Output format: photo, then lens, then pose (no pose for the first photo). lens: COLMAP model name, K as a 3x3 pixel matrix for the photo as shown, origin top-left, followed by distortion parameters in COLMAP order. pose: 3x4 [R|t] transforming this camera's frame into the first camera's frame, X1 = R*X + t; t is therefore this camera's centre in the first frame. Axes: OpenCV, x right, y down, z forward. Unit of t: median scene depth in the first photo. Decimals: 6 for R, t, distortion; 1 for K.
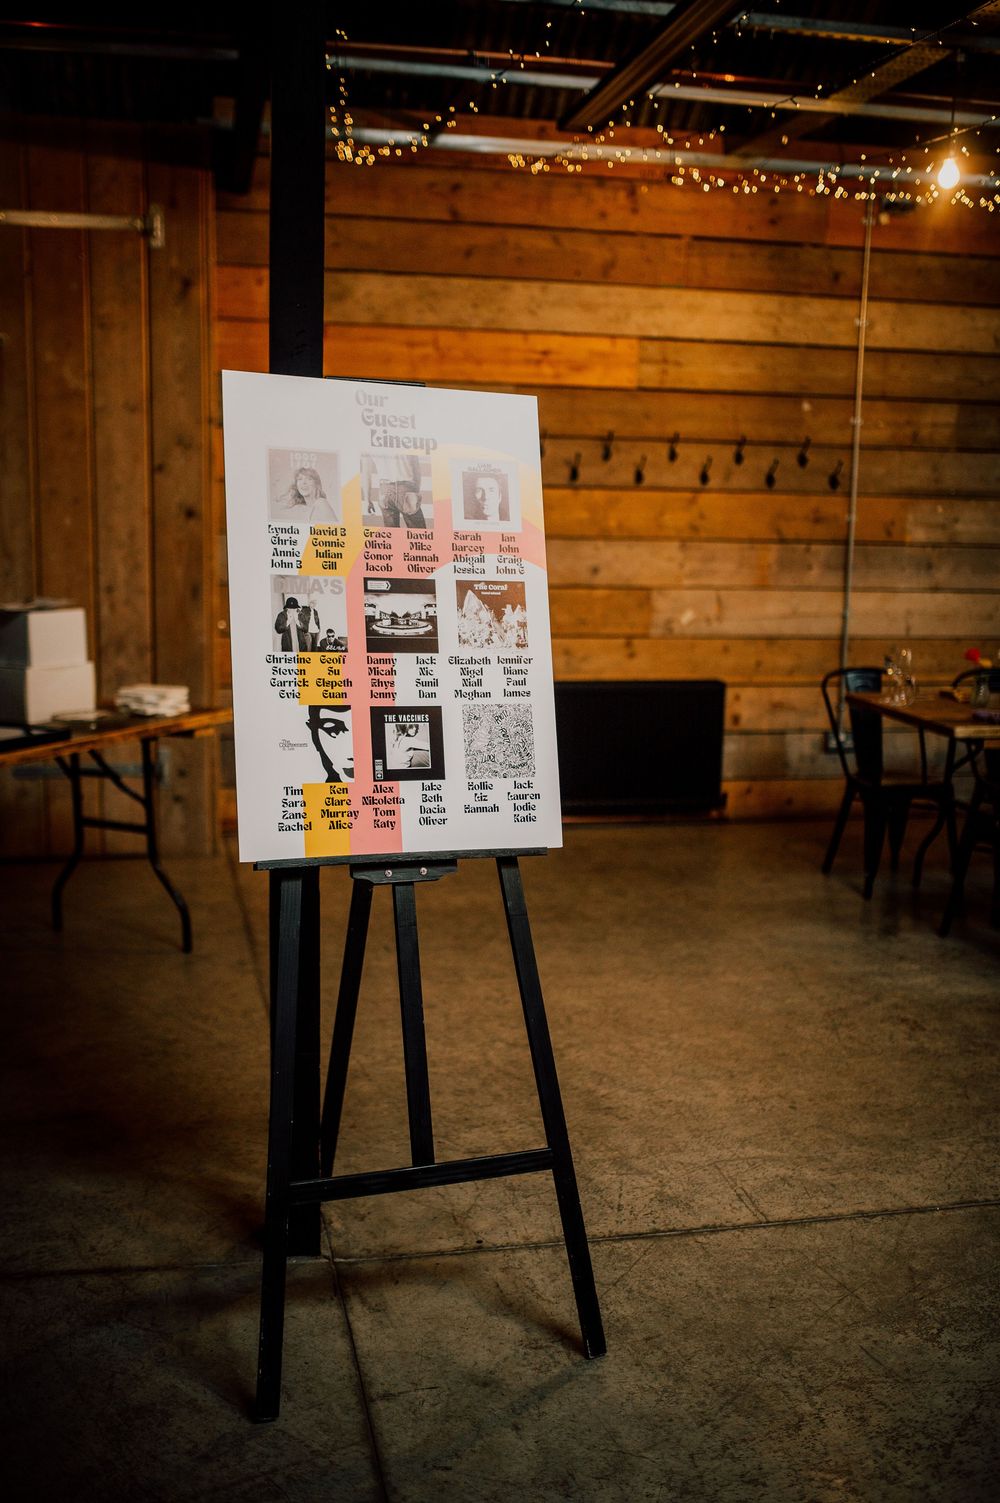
lens RADIAL K [[1459.4, 0, 500.0], [0, 1459.4, 751.5], [0, 0, 1]] dist [-0.063276, 0.137940]
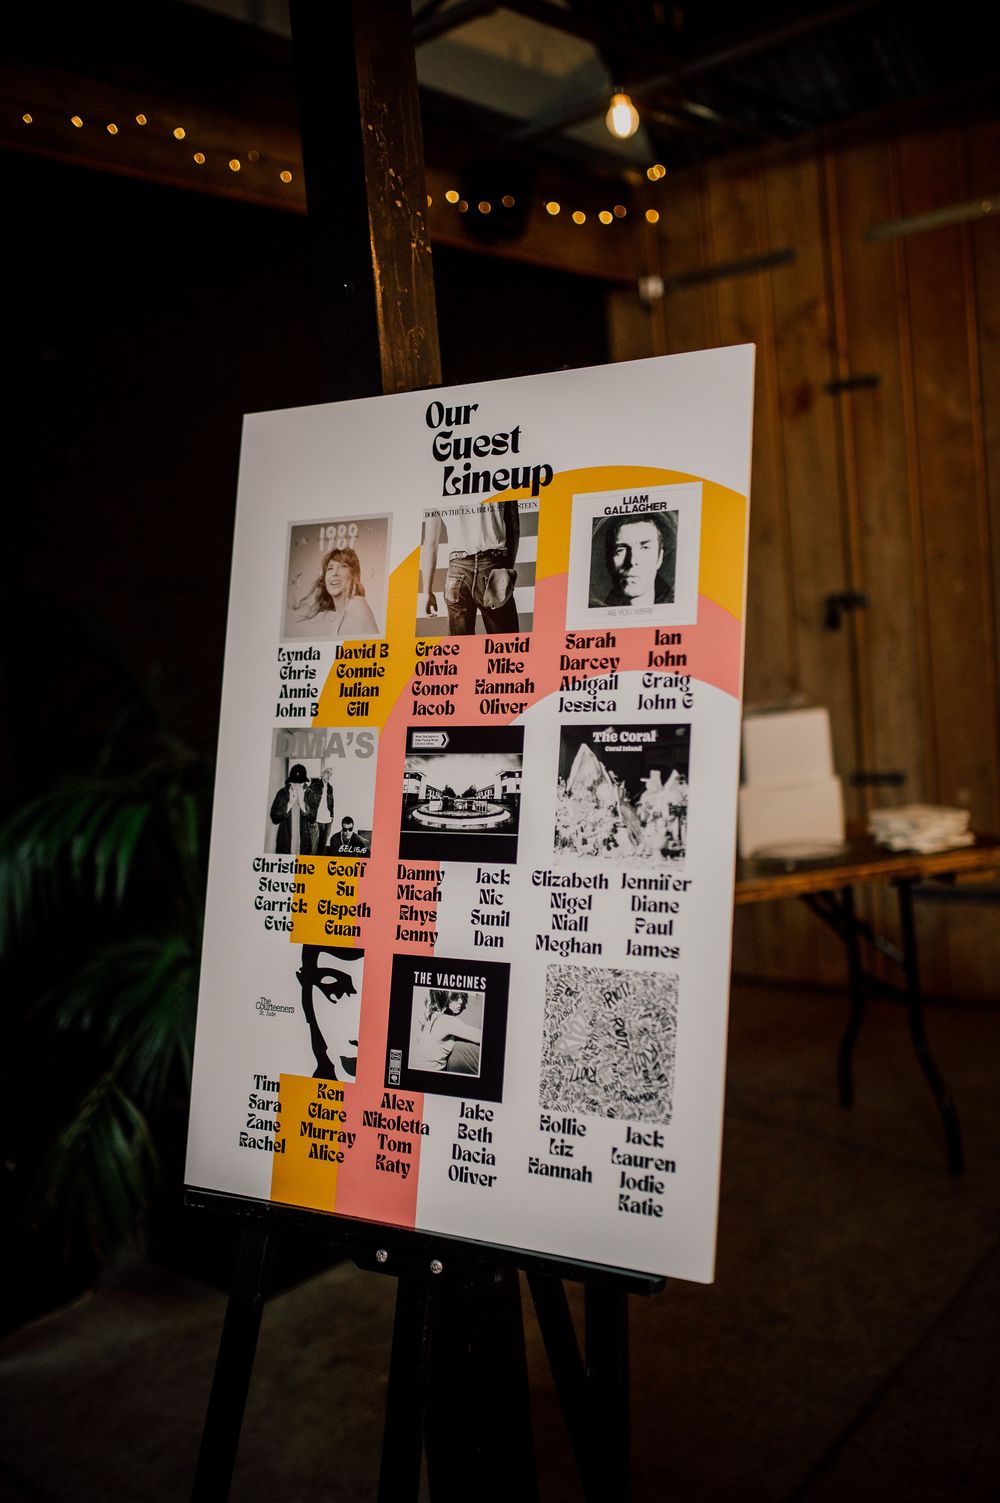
lens RADIAL K [[1459.4, 0, 500.0], [0, 1459.4, 751.5], [0, 0, 1]] dist [-0.063276, 0.137940]
pose [[0.612978, 0.008569, -0.790054, 0.383515], [-0.025518, 0.999634, -0.008956, -0.105026], [0.789688, 0.025650, 0.612972, 0.671737]]
